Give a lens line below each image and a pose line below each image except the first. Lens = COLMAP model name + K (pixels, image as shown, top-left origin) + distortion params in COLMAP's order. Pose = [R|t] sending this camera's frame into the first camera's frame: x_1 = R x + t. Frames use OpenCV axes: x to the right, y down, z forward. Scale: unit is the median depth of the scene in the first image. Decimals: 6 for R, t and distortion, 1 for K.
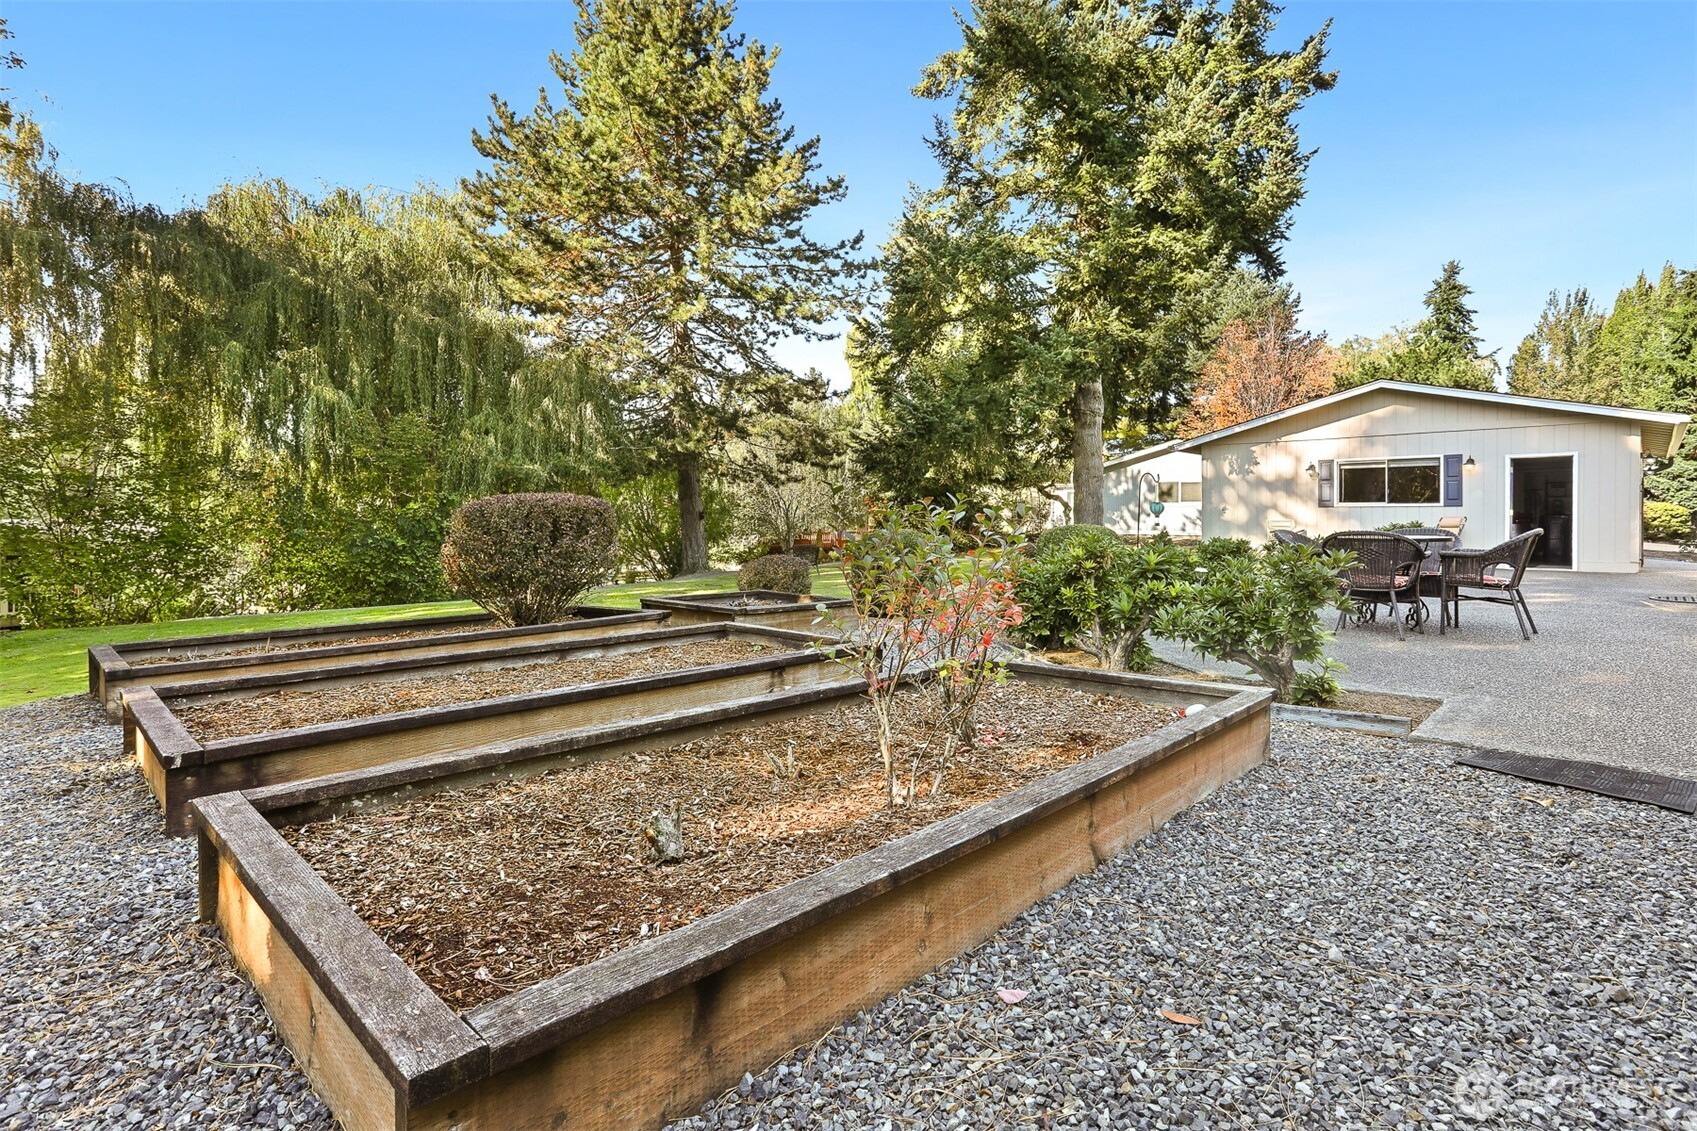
lens RADIAL K [[832.4, 0, 845.2], [0, 832.4, 527.2], [0, 0, 1]] dist [-0.041174, 0.026029]
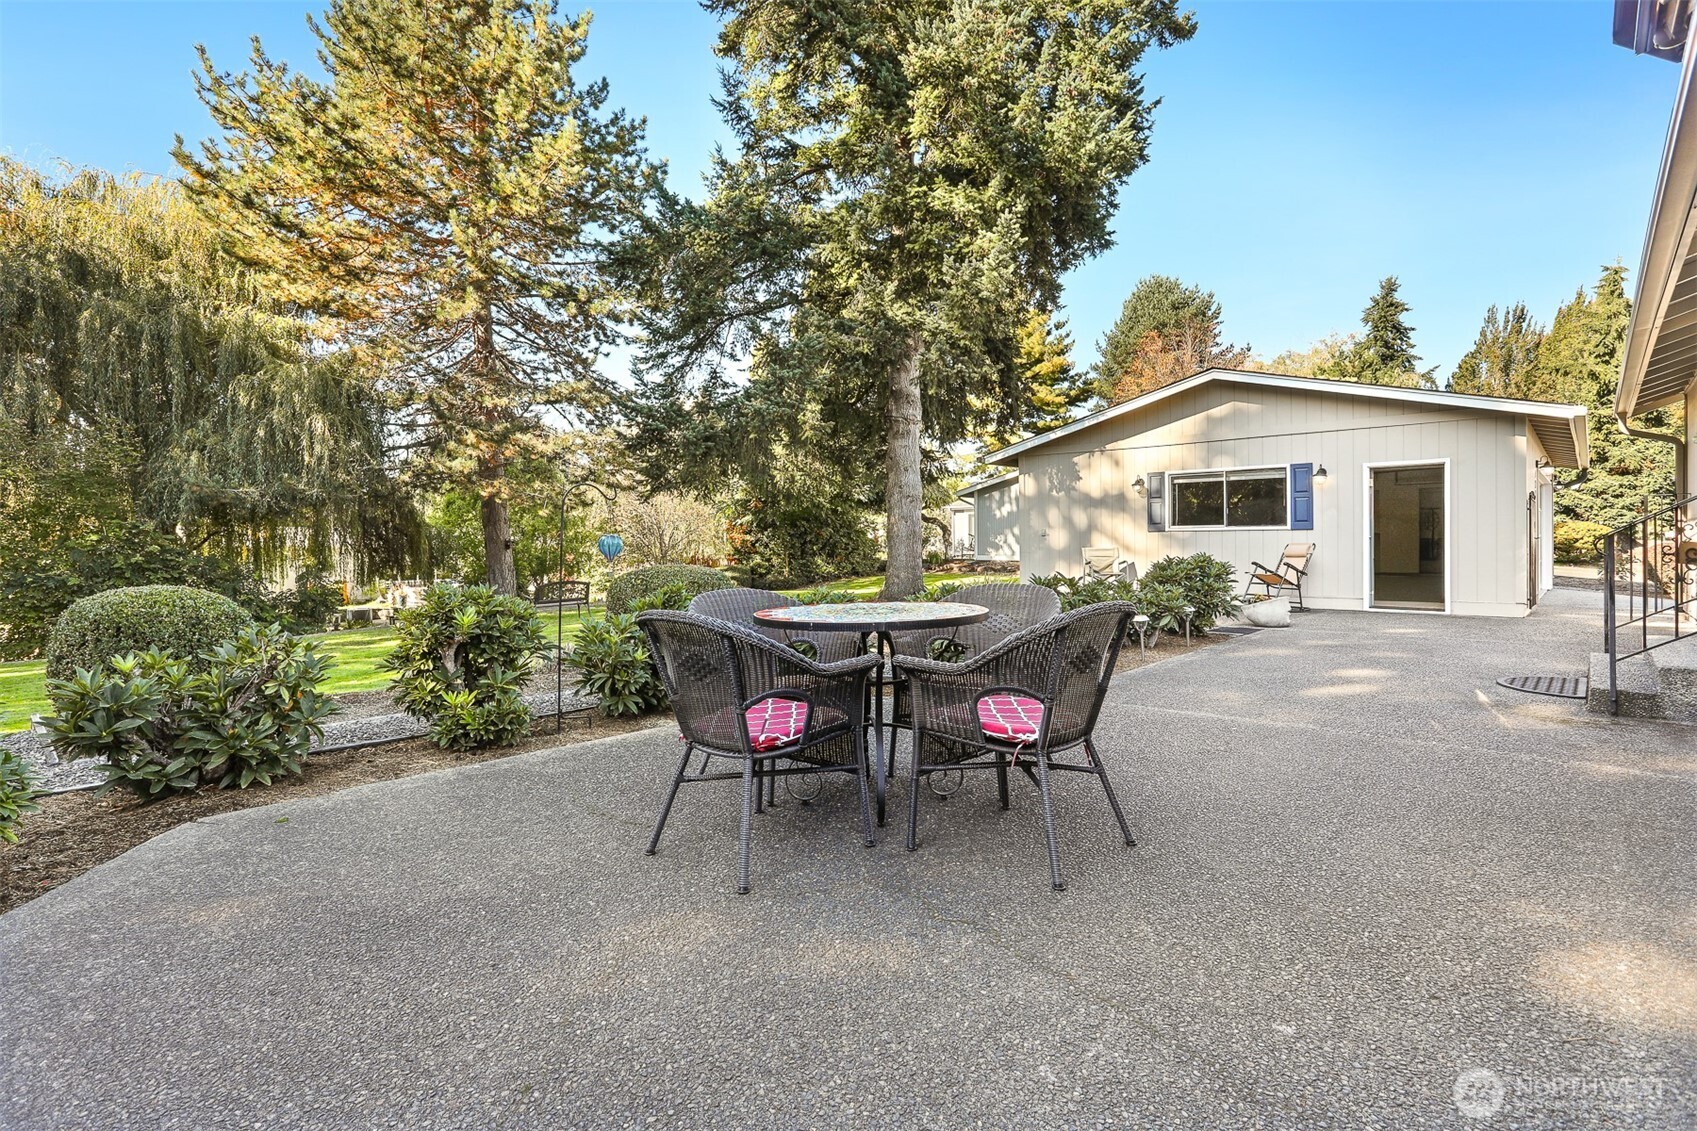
lens RADIAL K [[800.8, 0, 847.4], [0, 800.8, 550.3], [0, 0, 1]] dist [-0.043906, 0.026778]
pose [[0.999868, -0.007177, 0.014589, 0.206247], [0.007164, 0.999974, 0.000913, -0.006508], [-0.014595, -0.000808, 0.999893, 0.174537]]
